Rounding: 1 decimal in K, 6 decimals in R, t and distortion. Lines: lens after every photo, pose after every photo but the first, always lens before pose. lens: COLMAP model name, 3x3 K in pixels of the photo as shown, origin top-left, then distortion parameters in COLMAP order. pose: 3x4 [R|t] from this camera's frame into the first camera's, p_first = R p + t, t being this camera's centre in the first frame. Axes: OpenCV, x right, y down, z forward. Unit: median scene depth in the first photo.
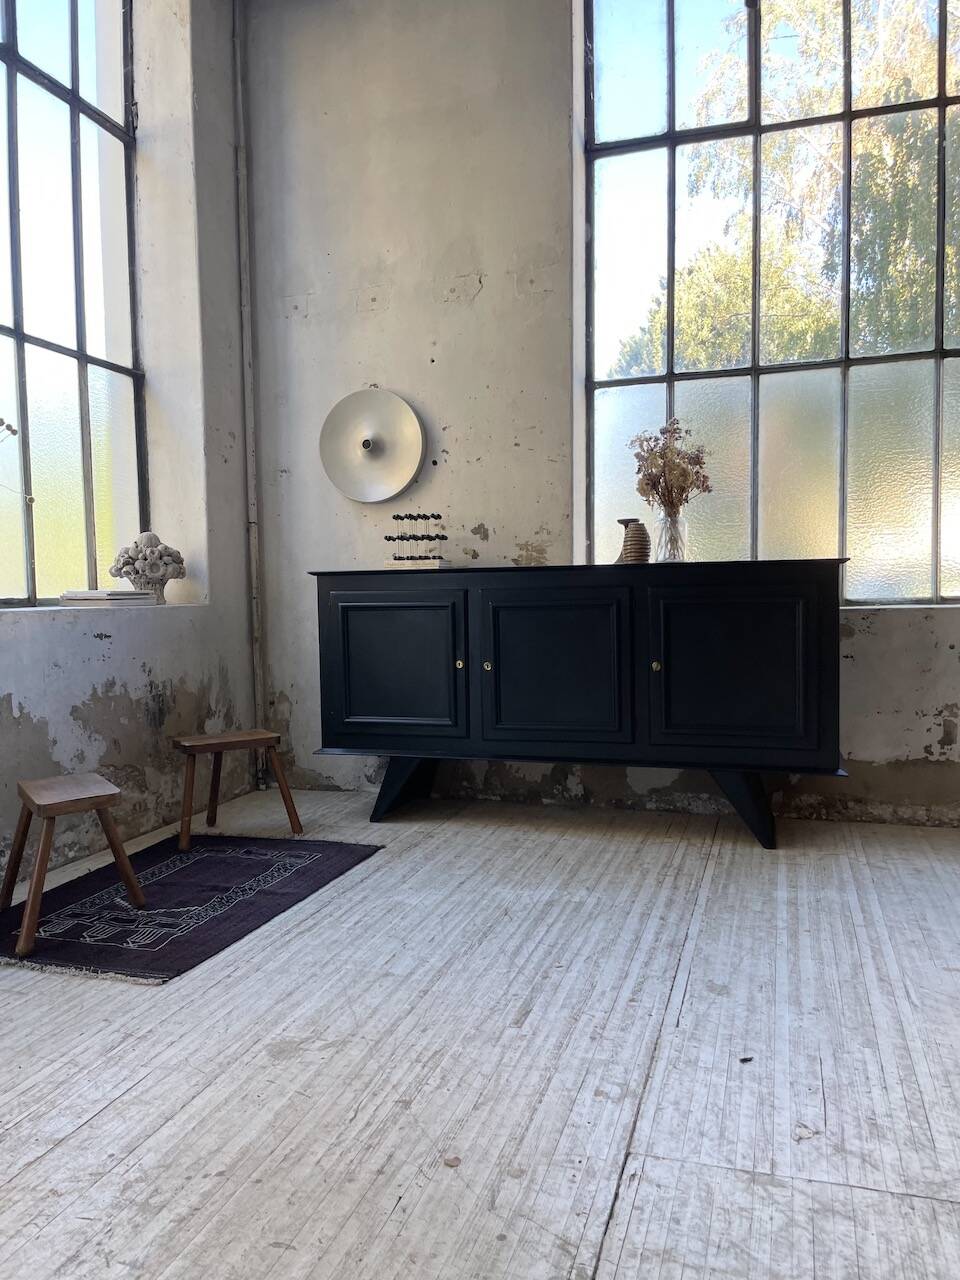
lens RADIAL K [[972.8, 0, 466.9], [0, 972.8, 647.4], [0, 0, 1]] dist [0.087951, -0.117179]
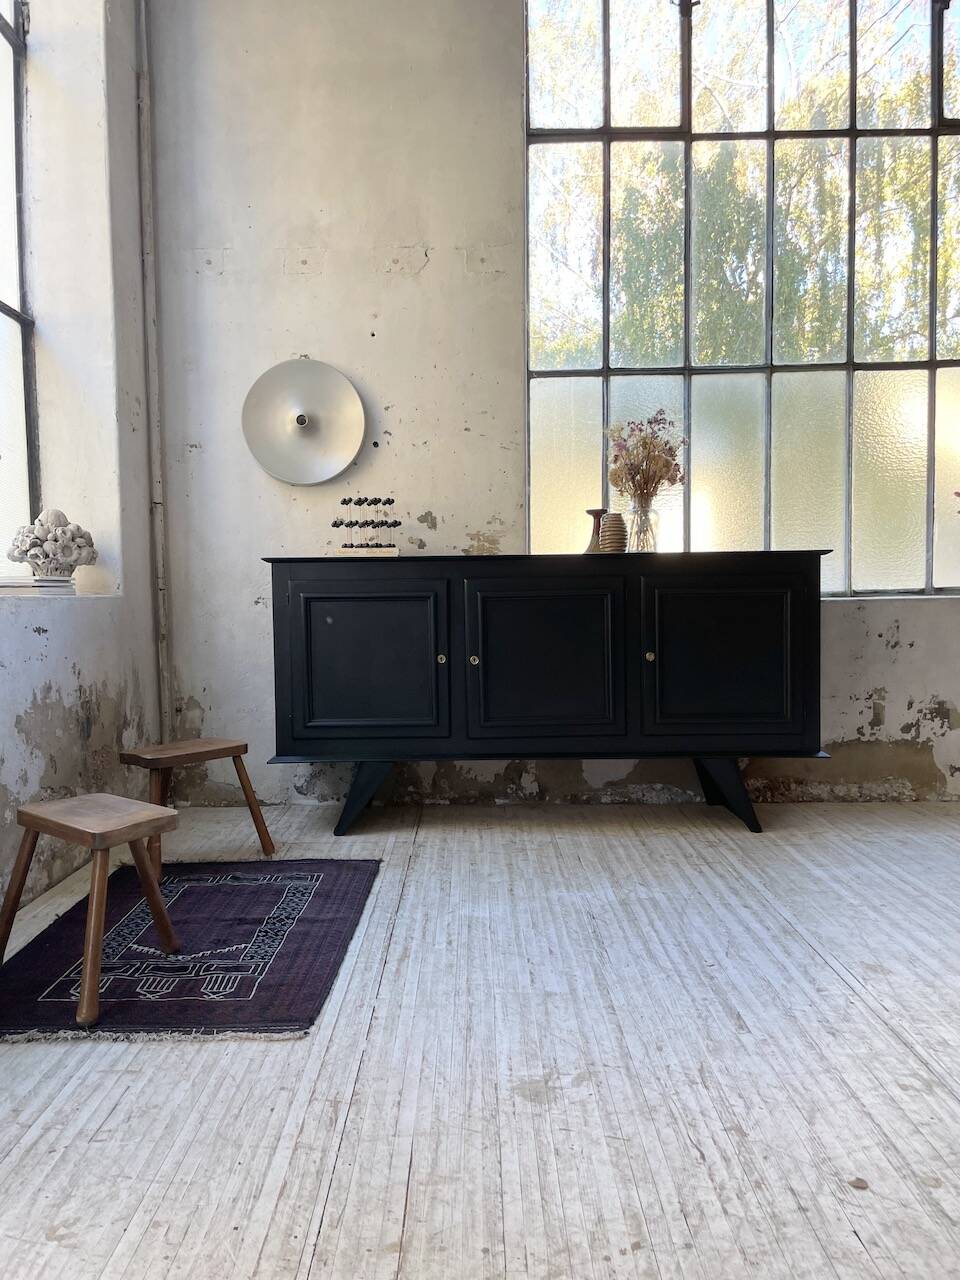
lens RADIAL K [[972.8, 0, 468.6], [0, 972.8, 646.8], [0, 0, 1]] dist [0.087951, -0.117179]
pose [[0.953371, -0.012122, 0.301556, -0.286343], [0.015141, 0.999856, -0.007674, 0.014552], [-0.301420, 0.011882, 0.953417, 0.110484]]
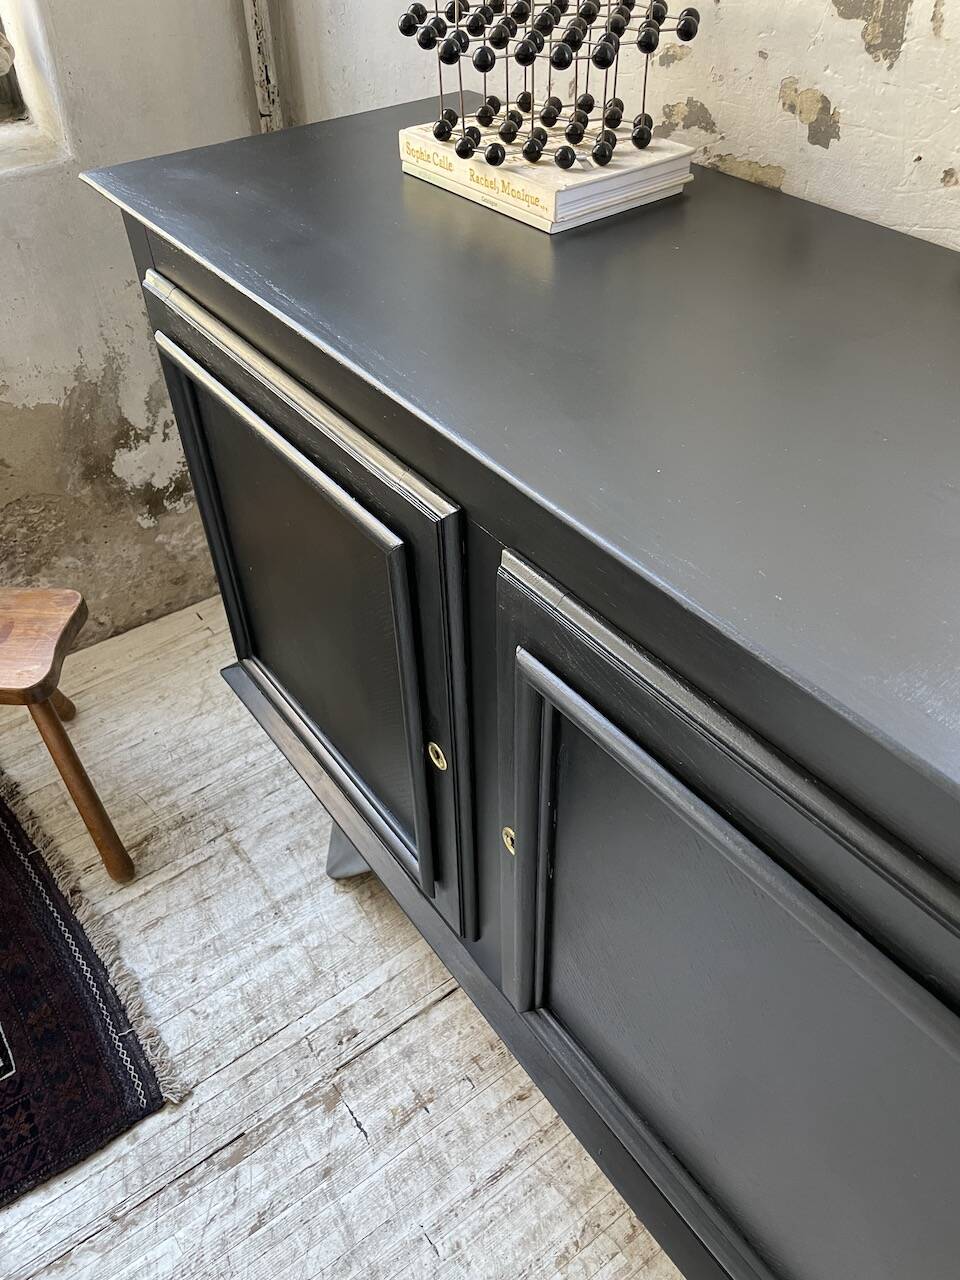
lens RADIAL K [[976.4, 0, 483.5], [0, 976.4, 633.9], [0, 0, 1]] dist [0.082462, -0.111842]
pose [[0.811605, 0.389243, -0.435646, 0.104975], [-0.034649, 0.776465, 0.629207, -0.174725], [0.583178, -0.495573, 0.643670, 0.936281]]
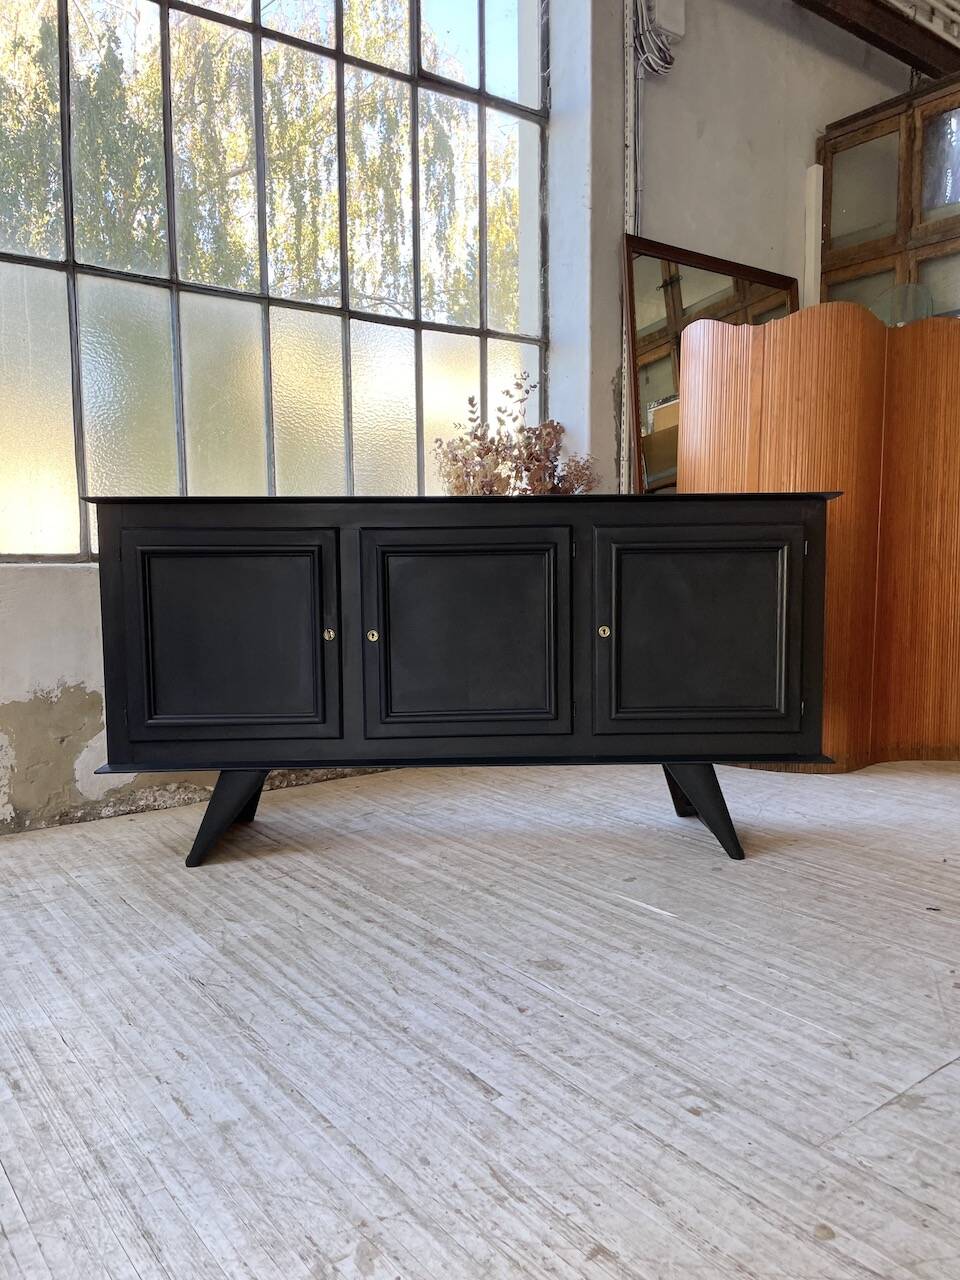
lens RADIAL K [[972.8, 0, 486.5], [0, 972.8, 642.6], [0, 0, 1]] dist [0.087951, -0.117179]
pose [[0.572637, -0.061678, 0.817486, -0.327783], [0.044437, 0.998035, 0.044173, 0.004809], [-0.818604, 0.011032, 0.574252, 0.343338]]
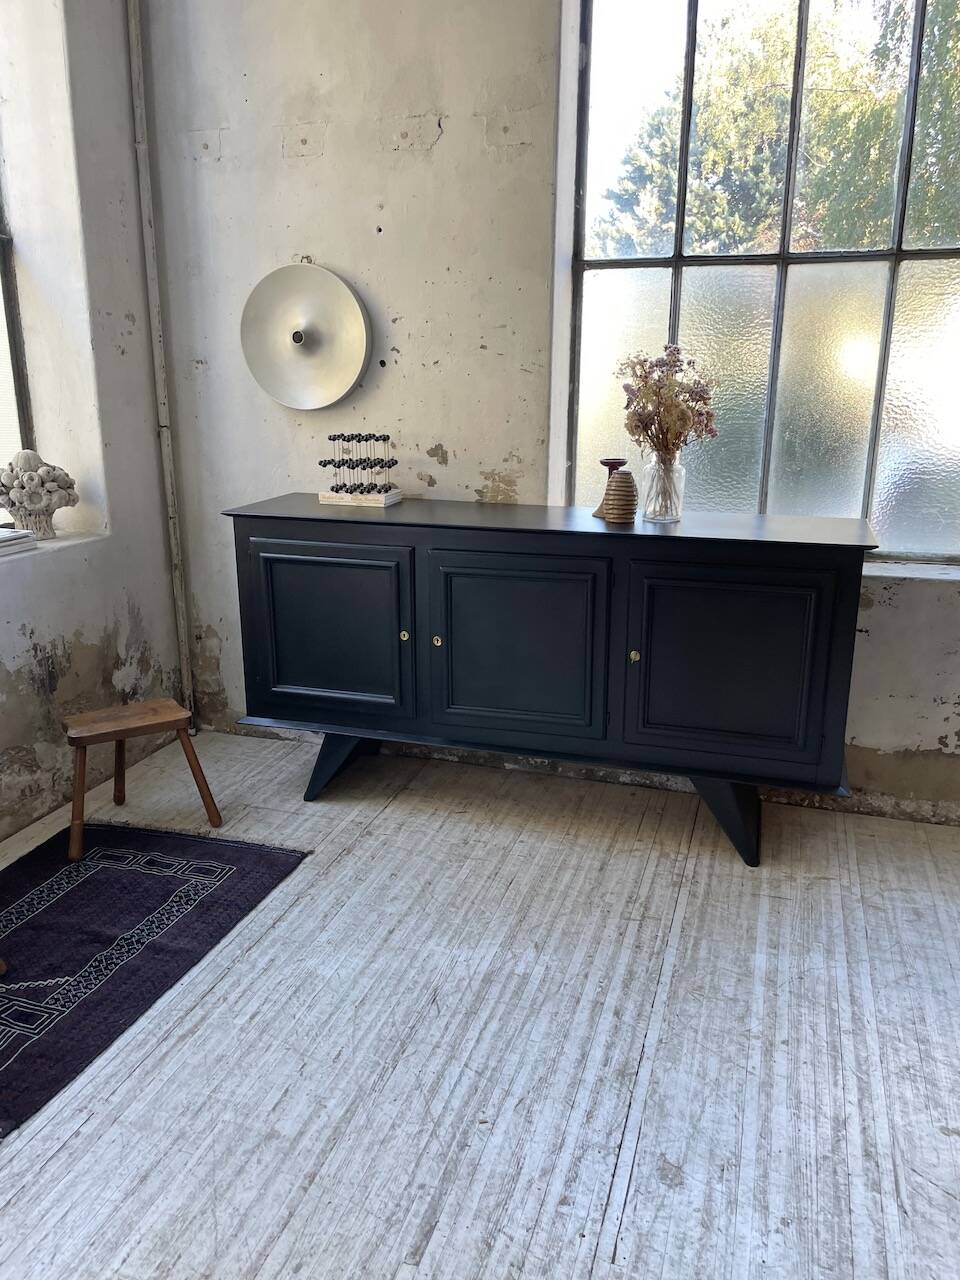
lens RADIAL K [[972.8, 0, 490.0], [0, 972.8, 642.8], [0, 0, 1]] dist [0.087951, -0.117179]
pose [[0.999586, 0.017557, 0.022775, 0.051328], [-0.021935, 0.977657, 0.209060, -0.166778], [-0.018595, -0.209473, 0.977638, 0.190397]]
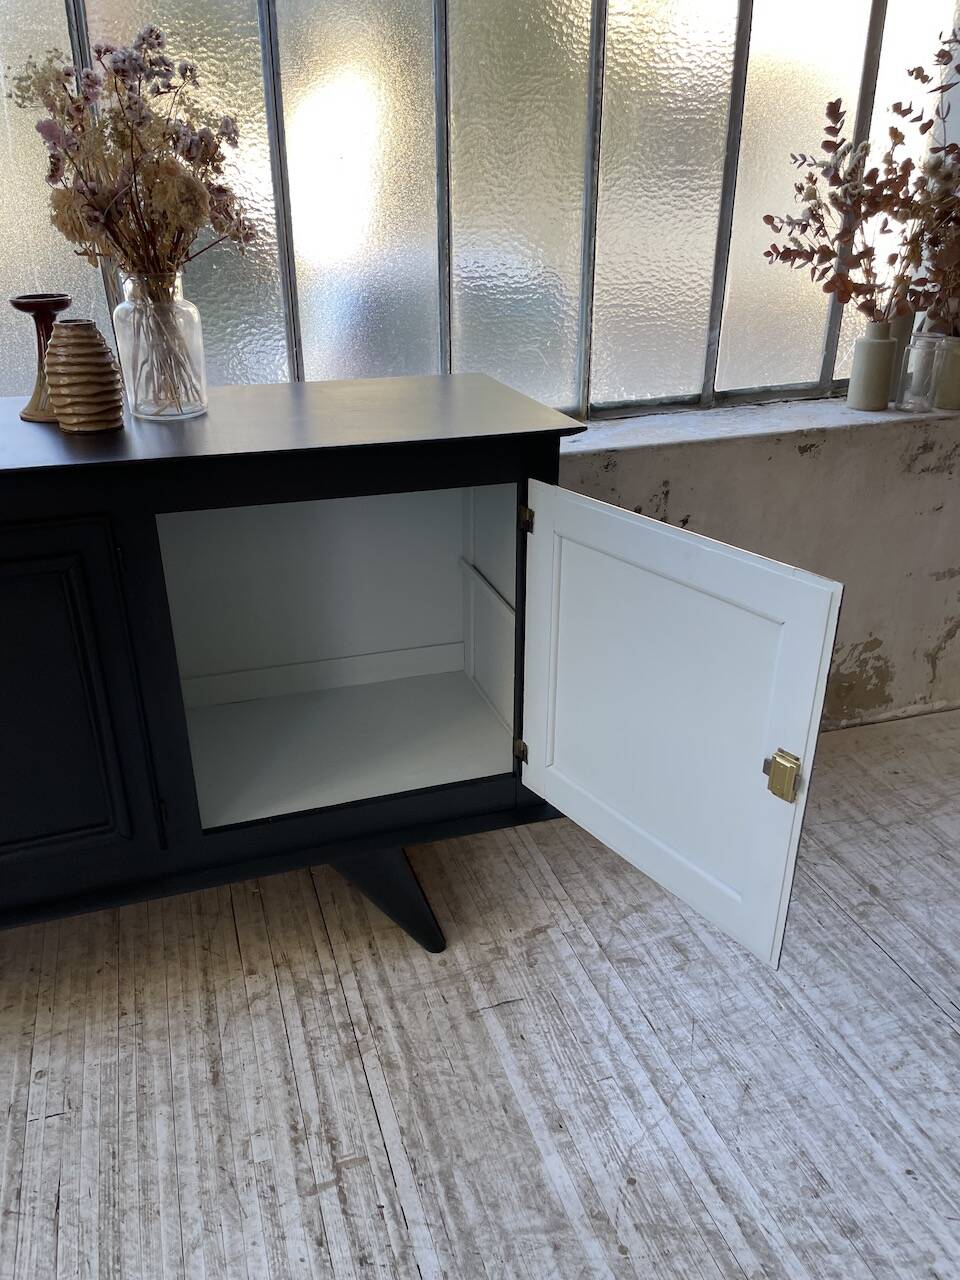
lens RADIAL K [[976.4, 0, 469.3], [0, 976.4, 647.0], [0, 0, 1]] dist [0.082462, -0.111842]
pose [[0.809829, -0.236148, 0.537039, 0.064269], [0.023883, 0.927921, 0.372012, -0.161161], [-0.586179, -0.288440, 0.757097, 0.616912]]
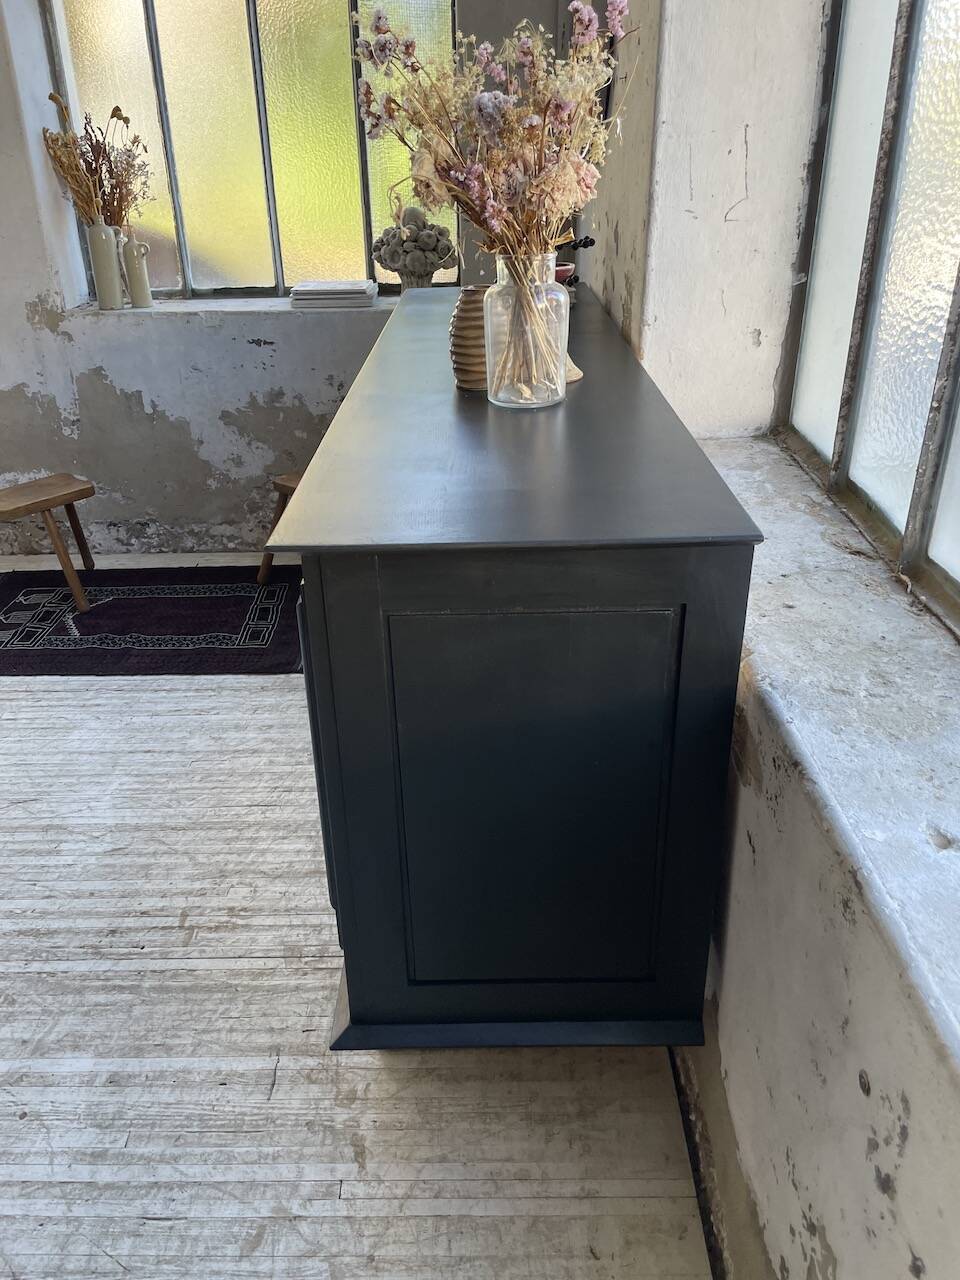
lens RADIAL K [[972.8, 0, 481.5], [0, 972.8, 643.5], [0, 0, 1]] dist [0.087951, -0.117179]
pose [[0.301903, 0.440621, -0.845404, 0.651869], [-0.042128, 0.892082, 0.449906, -0.195109], [0.952407, -0.100213, 0.287885, 0.926418]]
